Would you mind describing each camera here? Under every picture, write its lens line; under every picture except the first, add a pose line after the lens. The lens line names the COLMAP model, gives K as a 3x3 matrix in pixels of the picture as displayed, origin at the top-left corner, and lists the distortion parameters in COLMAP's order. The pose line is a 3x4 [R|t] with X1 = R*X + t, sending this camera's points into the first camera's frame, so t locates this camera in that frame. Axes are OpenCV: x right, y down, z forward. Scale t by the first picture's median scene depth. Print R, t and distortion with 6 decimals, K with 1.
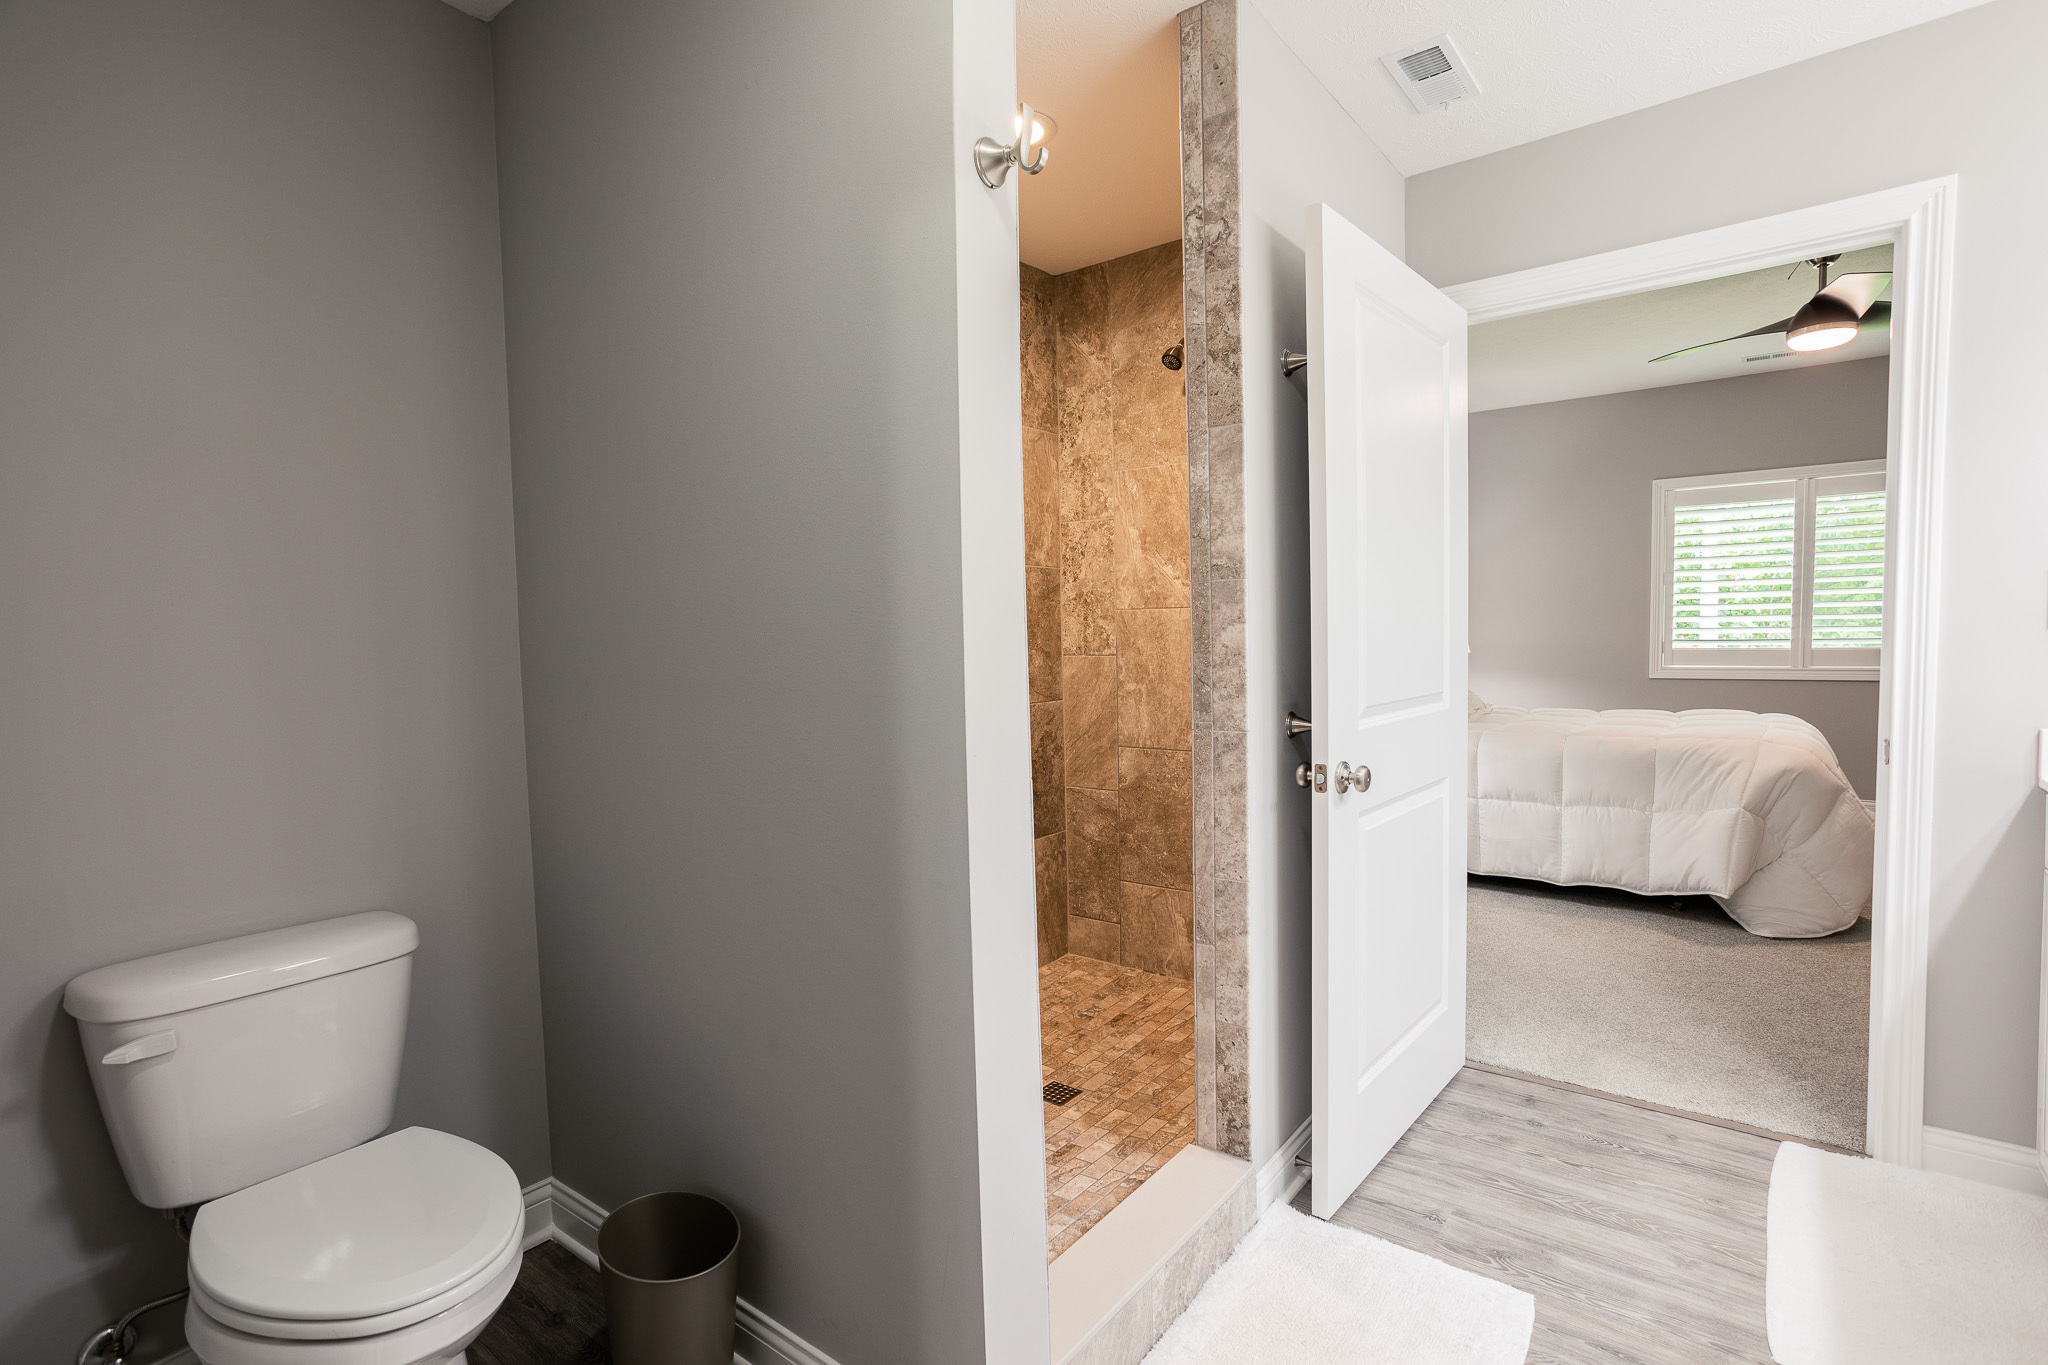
lens RADIAL K [[991.7, 0, 1027.9], [0, 991.7, 688.3], [0, 0, 1]] dist [-0.013101, 0.013956]
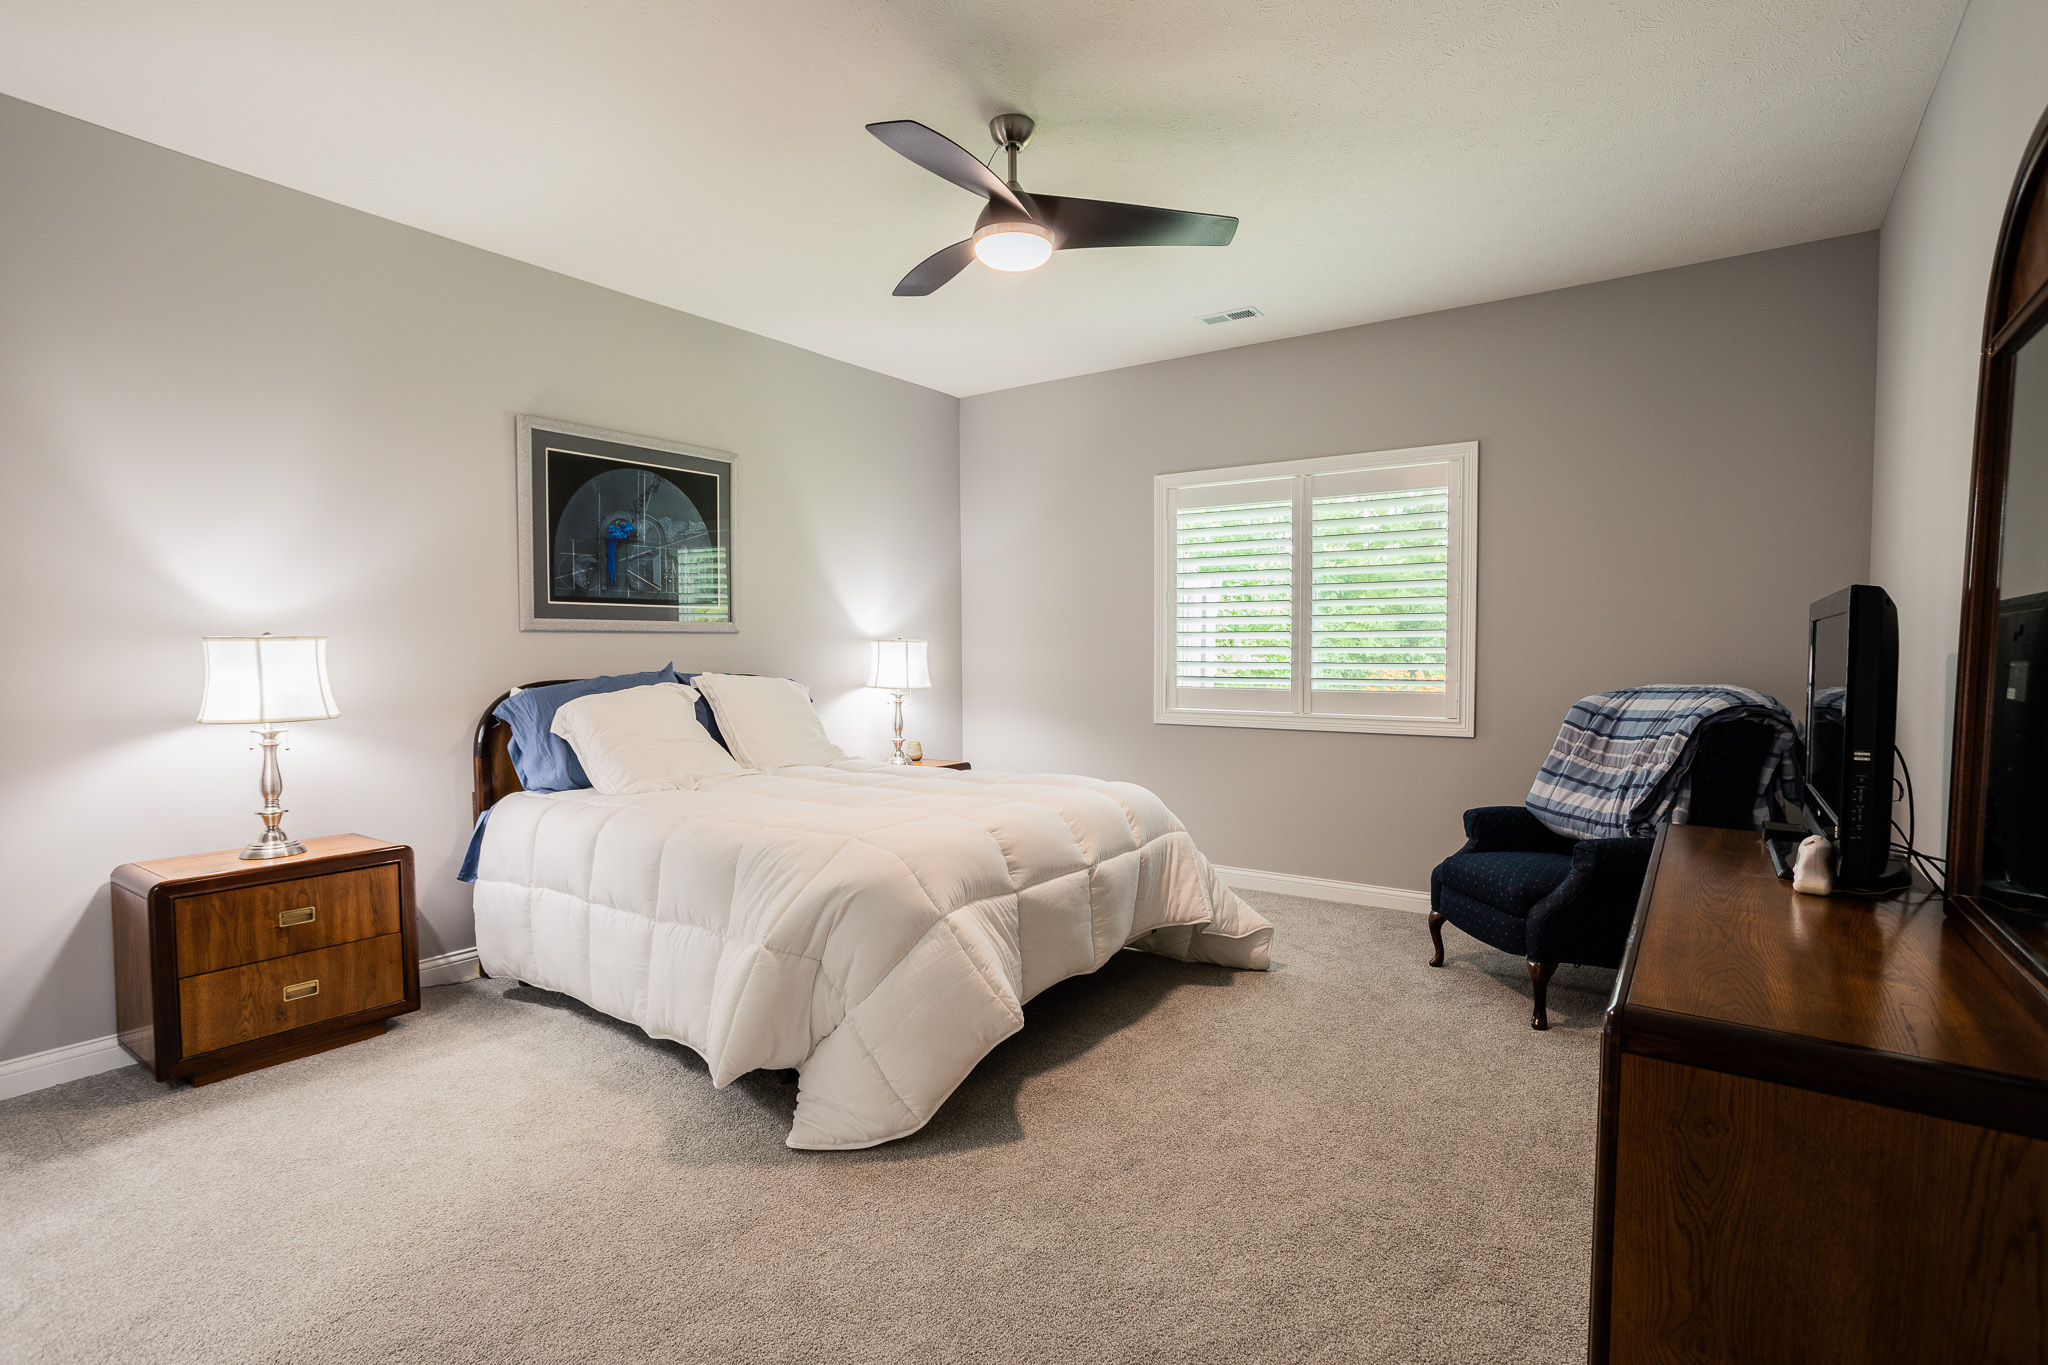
lens RADIAL K [[991.7, 0, 1019.7], [0, 991.7, 695.9], [0, 0, 1]] dist [-0.013101, 0.013956]
pose [[0.999751, 0.017139, 0.014302, 0.750733], [-0.017007, 0.999812, -0.009312, -0.033818], [-0.014459, 0.009067, 0.999854, 0.295290]]
